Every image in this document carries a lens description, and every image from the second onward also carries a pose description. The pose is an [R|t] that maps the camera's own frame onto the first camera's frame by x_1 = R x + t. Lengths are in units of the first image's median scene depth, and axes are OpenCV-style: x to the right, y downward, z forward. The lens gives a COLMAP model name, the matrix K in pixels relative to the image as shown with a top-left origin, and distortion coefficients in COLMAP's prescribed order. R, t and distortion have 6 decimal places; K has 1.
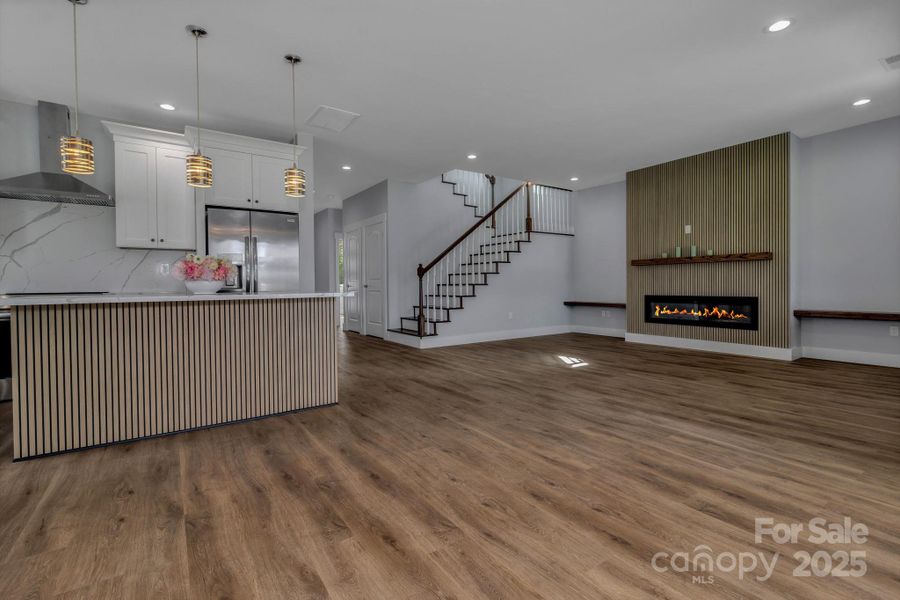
lens RADIAL K [[417.3, 0, 452.7], [0, 417.3, 290.2], [0, 0, 1]] dist [0.001813, 0.000014]
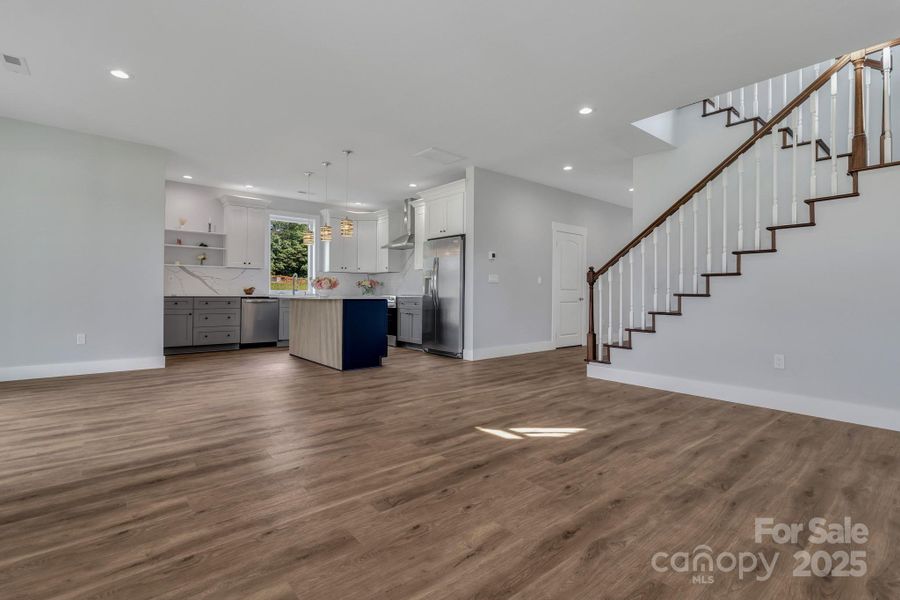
lens RADIAL K [[423.2, 0, 450.0], [0, 423.2, 300.0], [0, 0, 1]] dist [-0.000483, 0.000989]
pose [[0.086932, 0.027273, -0.995841, 0.795708], [-0.020649, 0.999460, 0.025570, -0.019696], [0.996000, 0.018341, 0.087448, 0.780433]]
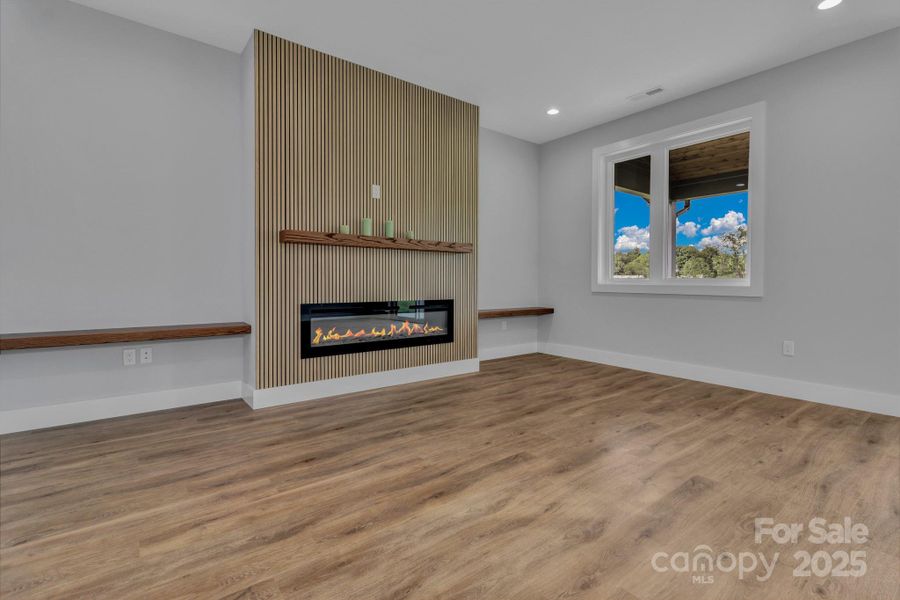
lens RADIAL K [[417.3, 0, 452.7], [0, 417.3, 290.2], [0, 0, 1]] dist [0.001813, 0.000014]
pose [[-0.058442, -0.011462, 0.998225, -0.053224], [0.008121, 0.999896, 0.011957, -0.011081], [-0.998258, 0.008805, -0.058343, 1.032163]]
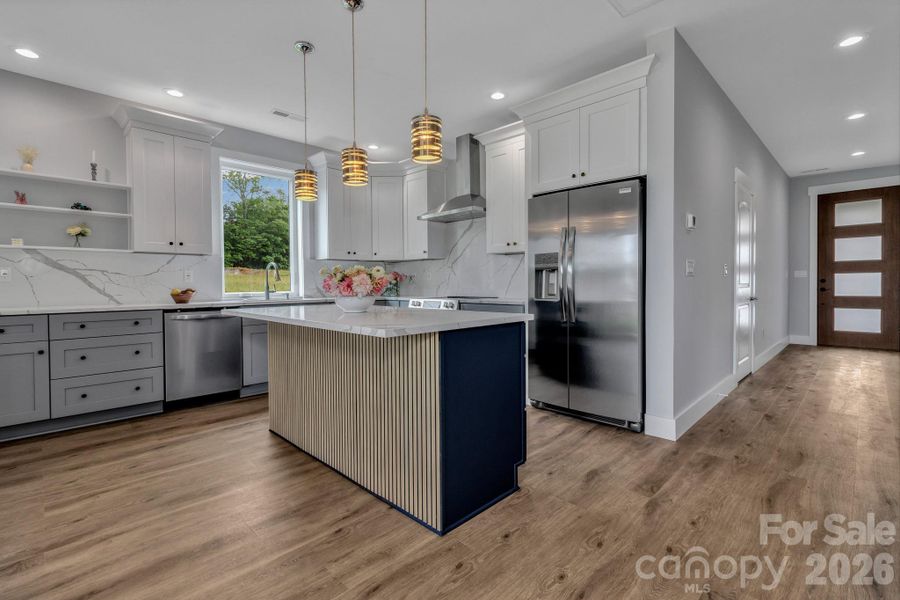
lens RADIAL K [[411.2, 0, 454.8], [0, 411.2, 297.0], [0, 0, 1]] dist [-0.001262, -0.000466]
pose [[0.188060, 0.043561, -0.981191, 0.143694], [-0.007006, 0.999050, 0.043011, -0.032771], [0.982132, -0.001215, 0.188187, 0.574636]]
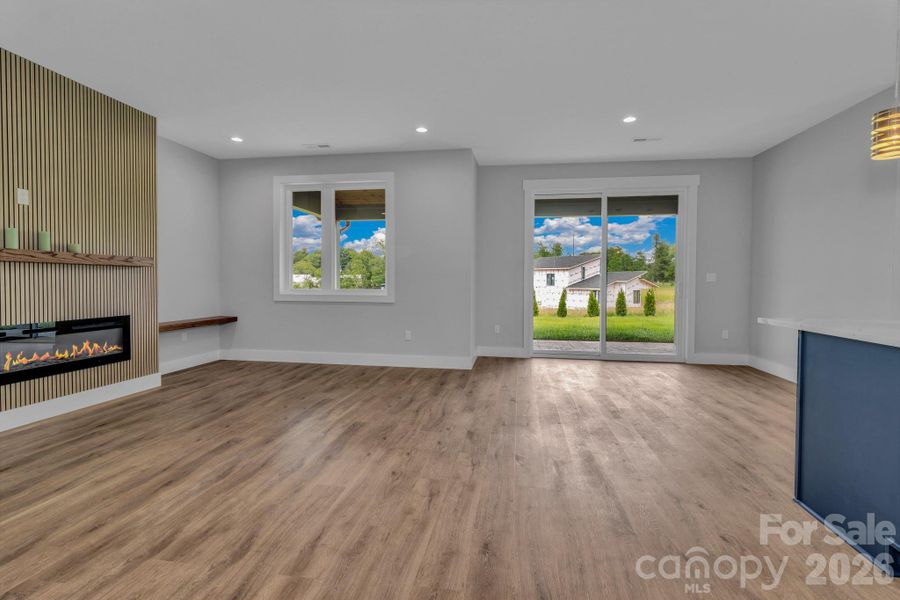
lens RADIAL K [[418.8, 0, 452.1], [0, 418.8, 291.2], [0, 0, 1]] dist [0.002231, 0.000786]
pose [[-0.725193, -0.009697, 0.688478, -0.207774], [0.009916, 0.999650, 0.024526, -0.039499], [-0.688475, 0.024613, -0.724843, 1.130106]]
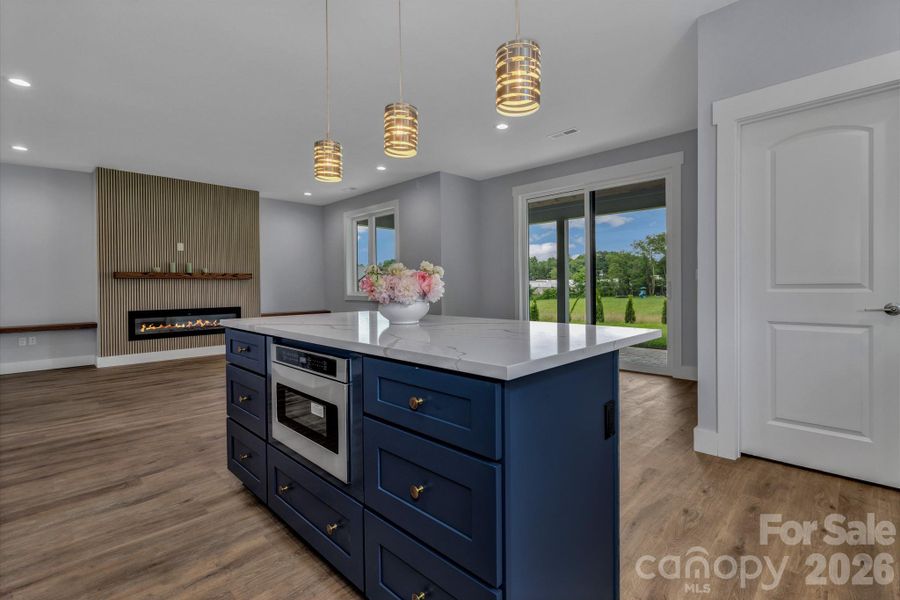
lens RADIAL K [[417.3, 0, 452.7], [0, 417.3, 290.2], [0, 0, 1]] dist [0.001813, 0.000014]
pose [[-0.186730, 0.003367, 0.982406, -0.685082], [0.022675, 0.999742, 0.000884, -0.022510], [-0.982150, 0.022441, -0.186758, 0.577999]]
